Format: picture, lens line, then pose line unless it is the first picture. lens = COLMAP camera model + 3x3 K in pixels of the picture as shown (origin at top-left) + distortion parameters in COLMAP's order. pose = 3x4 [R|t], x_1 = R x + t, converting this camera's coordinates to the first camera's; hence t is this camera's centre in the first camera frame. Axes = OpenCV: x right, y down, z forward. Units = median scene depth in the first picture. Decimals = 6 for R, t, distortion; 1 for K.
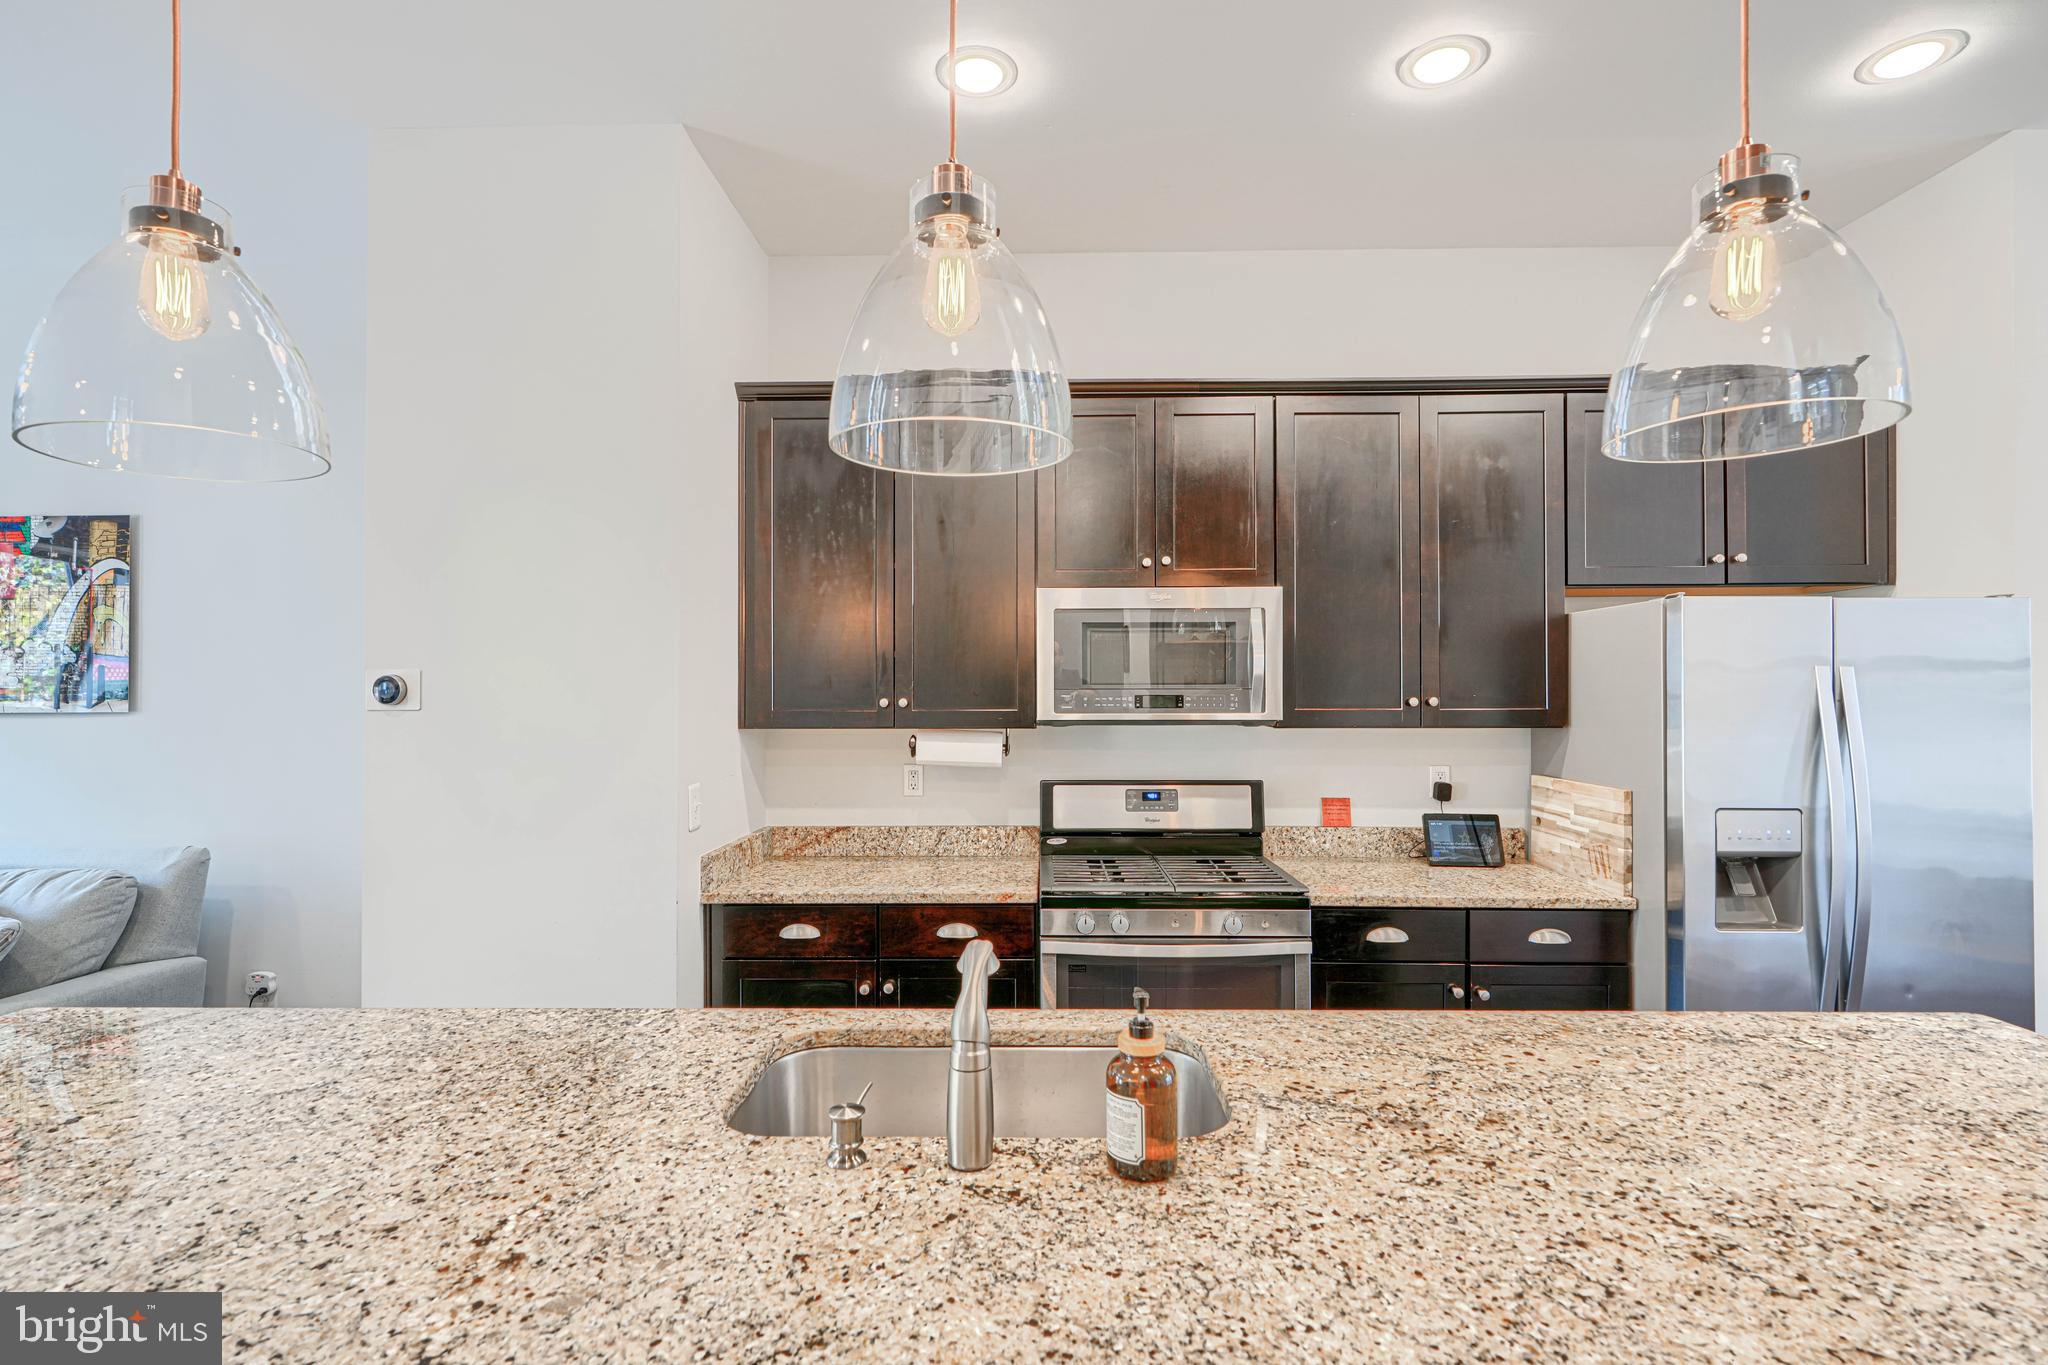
lens RADIAL K [[958.4, 0, 1024.0], [0, 958.4, 682.5], [0, 0, 1]] dist [0.002784, 0.000108]
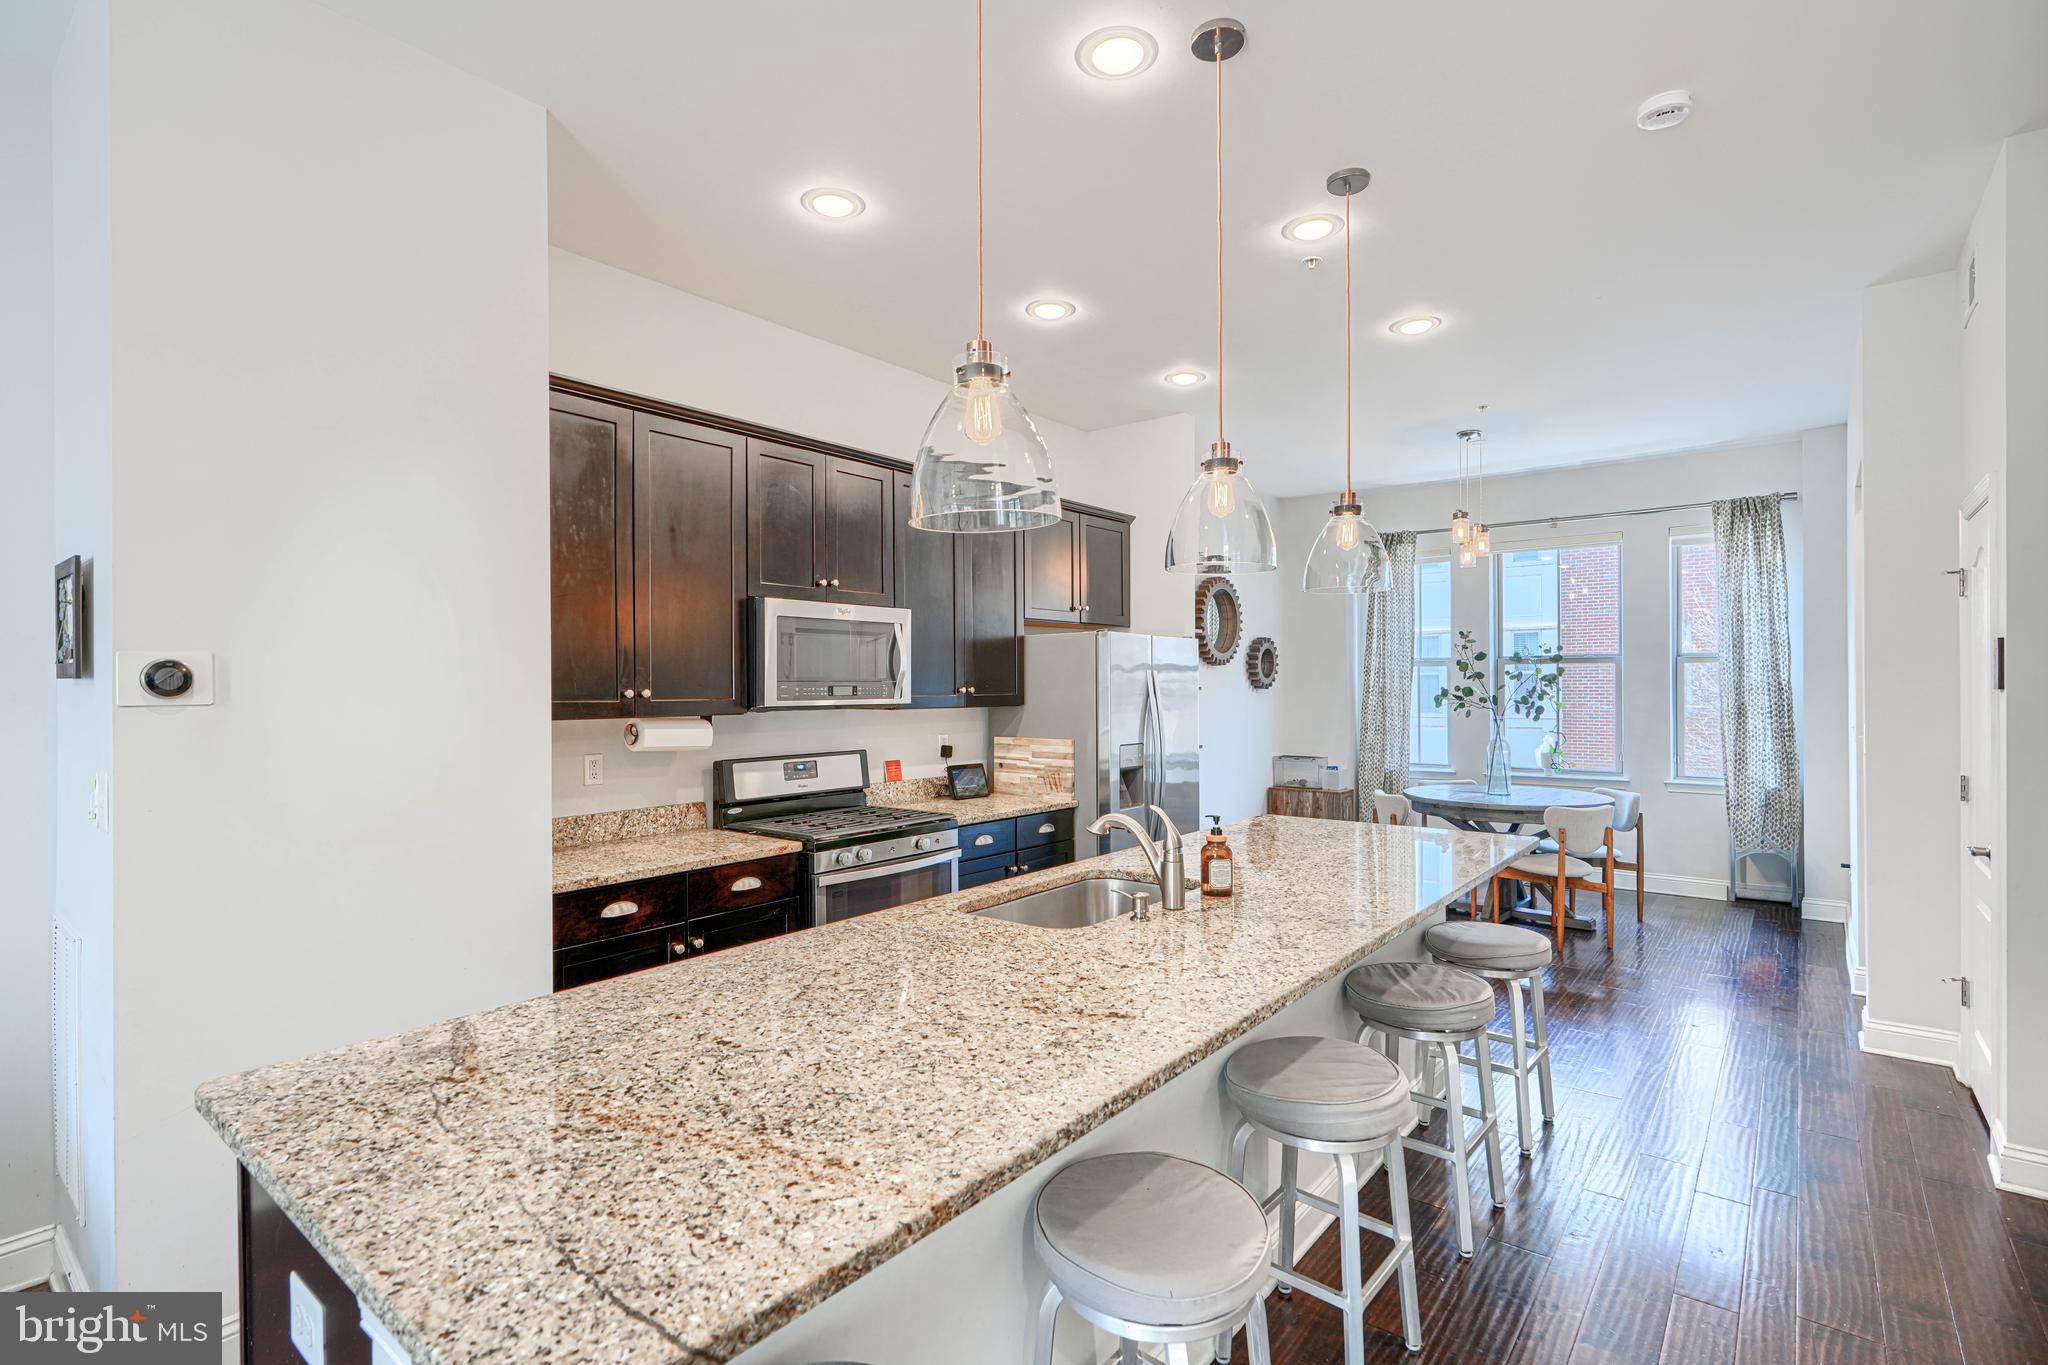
lens RADIAL K [[962.2, 0, 1021.2], [0, 962.2, 687.6], [0, 0, 1]] dist [-0.000449, -0.000299]
pose [[0.611588, -0.002335, 0.791173, -0.728759], [-0.002911, 0.999982, 0.005201, 0.007724], [-0.791171, -0.005484, 0.611570, 0.001466]]
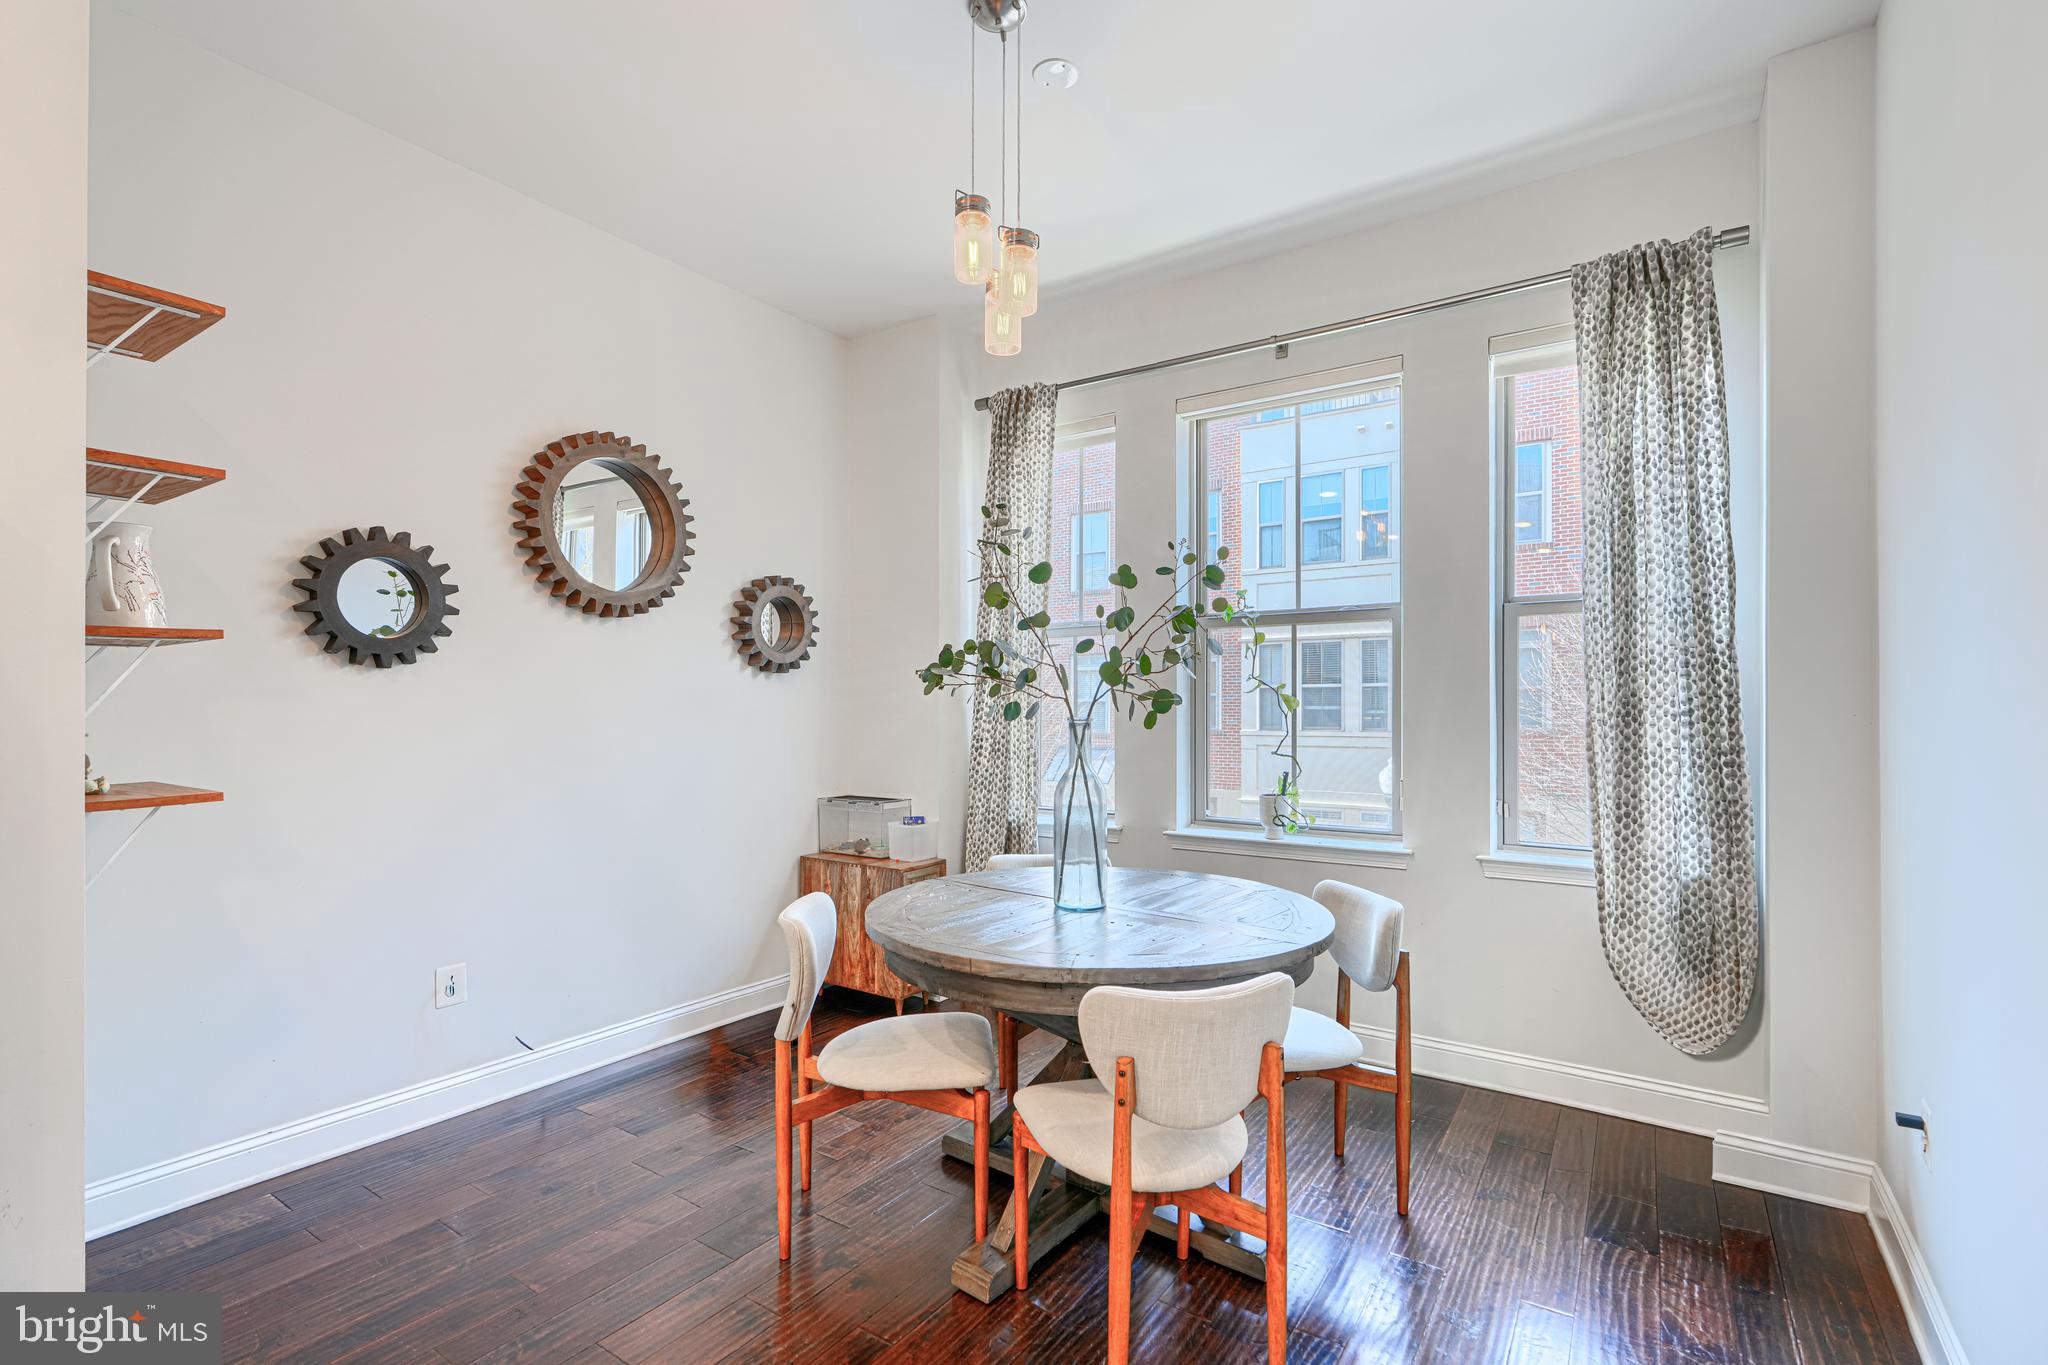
lens RADIAL K [[927.4, 0, 1027.2], [0, 927.4, 704.8], [0, 0, 1]] dist [0.000378, 0.000106]
pose [[0.538685, 0.003040, 0.842502, 0.763601], [-0.008163, 0.999965, 0.001612, 0.062971], [-0.842468, -0.007746, 0.538691, 0.049116]]
